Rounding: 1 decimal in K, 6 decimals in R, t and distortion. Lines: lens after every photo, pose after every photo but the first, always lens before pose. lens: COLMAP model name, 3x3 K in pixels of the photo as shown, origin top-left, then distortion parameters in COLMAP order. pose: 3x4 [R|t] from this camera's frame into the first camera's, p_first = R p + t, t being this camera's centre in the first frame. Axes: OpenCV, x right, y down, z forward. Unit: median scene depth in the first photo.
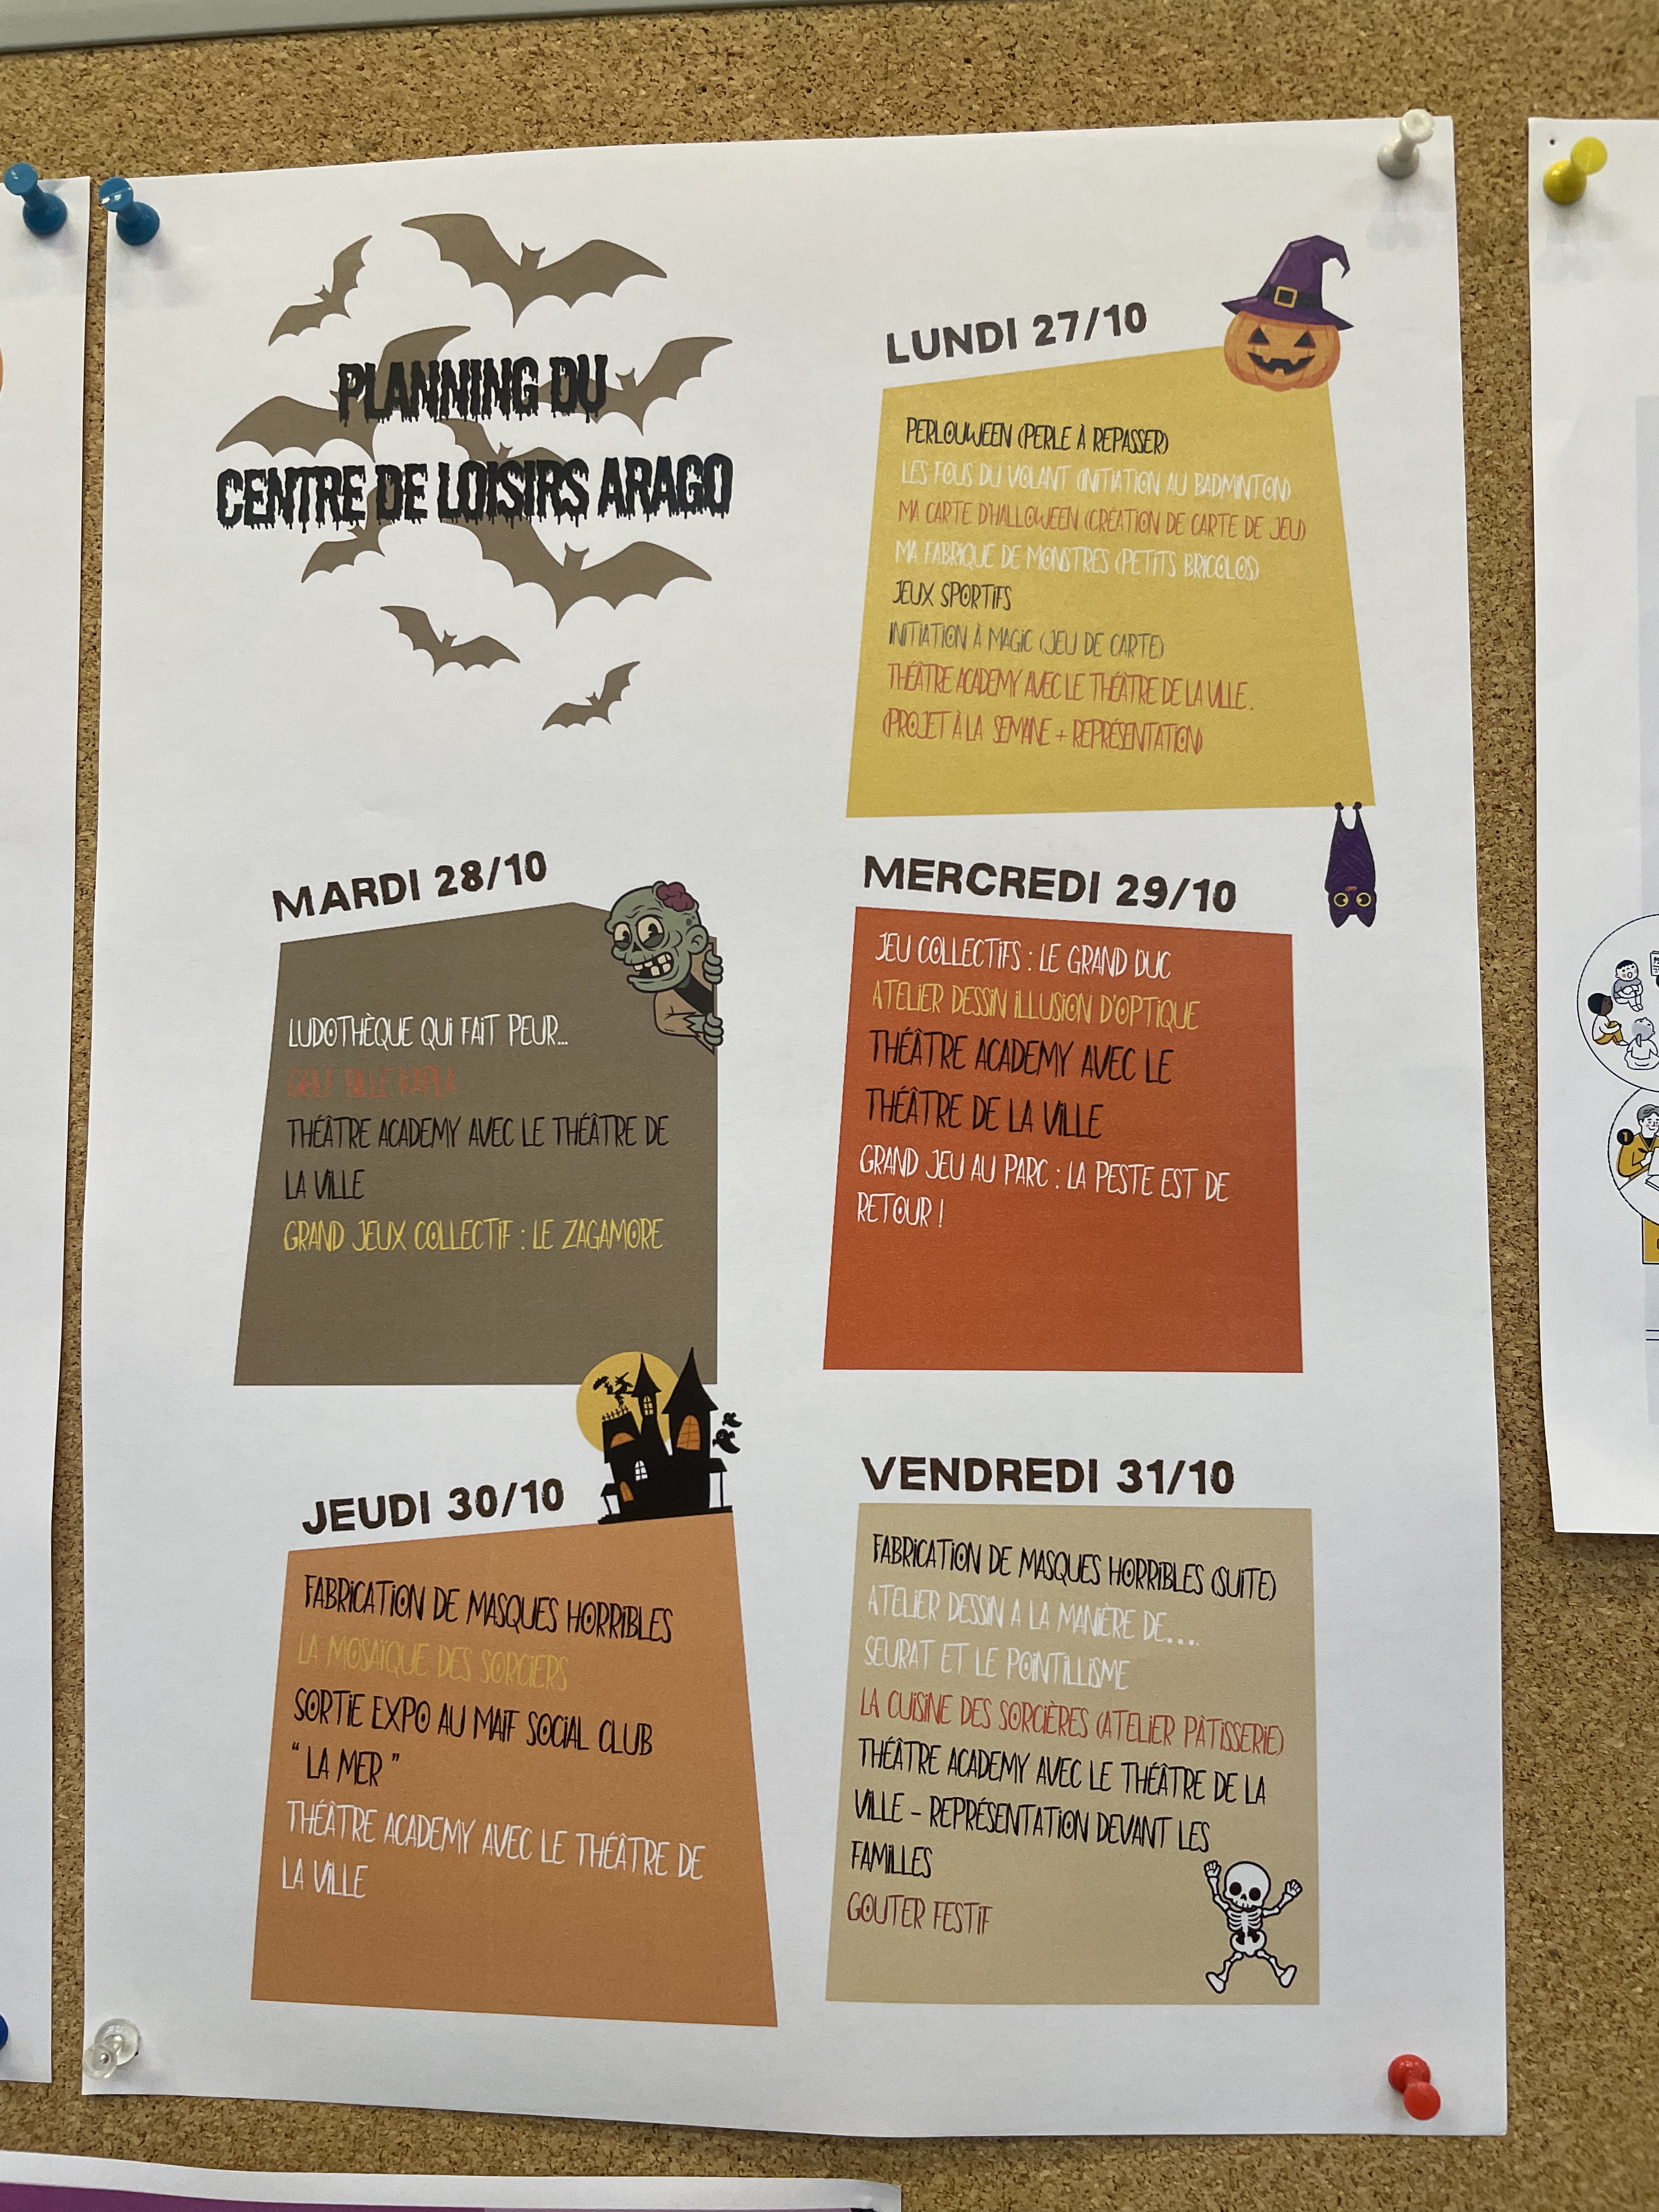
lens RADIAL K [[1706.4, 0, 830.5], [0, 1706.4, 1051.7], [0, 0, 1]] dist [0.009197, -0.044870]
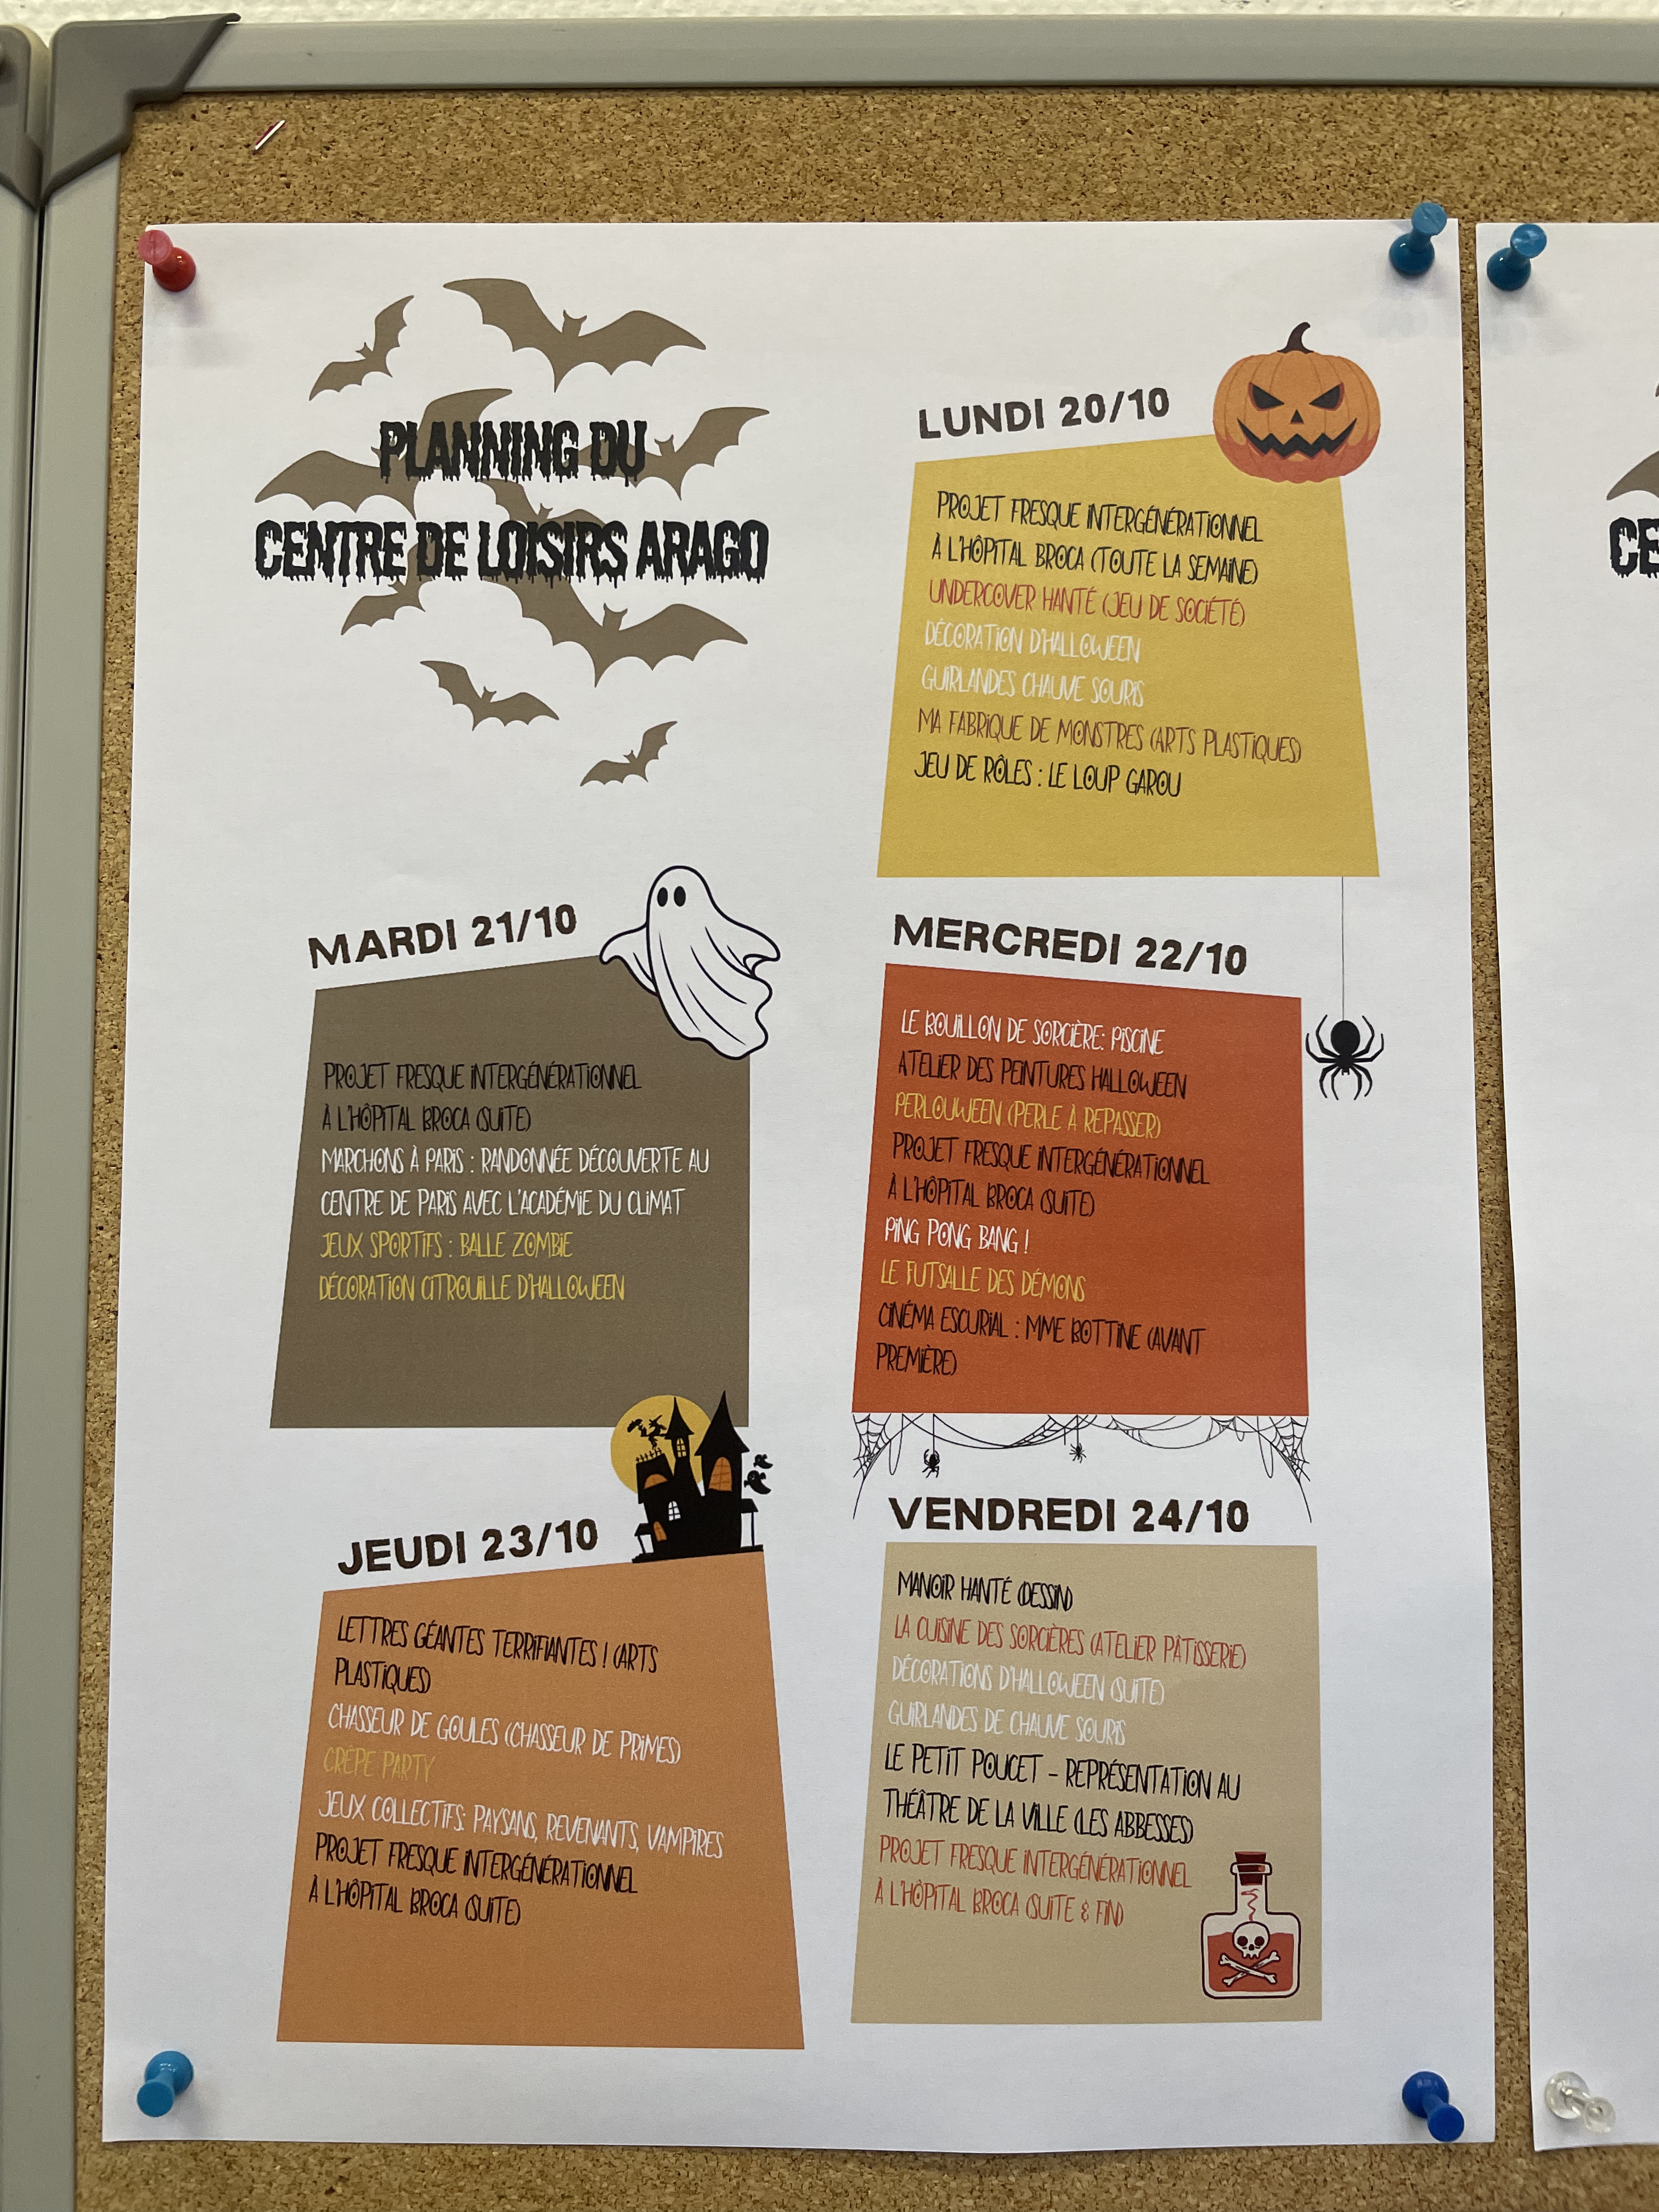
lens RADIAL K [[1650.3, 0, 700.8], [0, 1650.3, 1105.4], [0, 0, 1]] dist [-0.000273, -0.024015]
pose [[0.998505, 0.011370, 0.053470, -0.149122], [-0.011417, 0.999935, 0.000572, 0.001247], [-0.053460, -0.001181, 0.998569, 0.010621]]
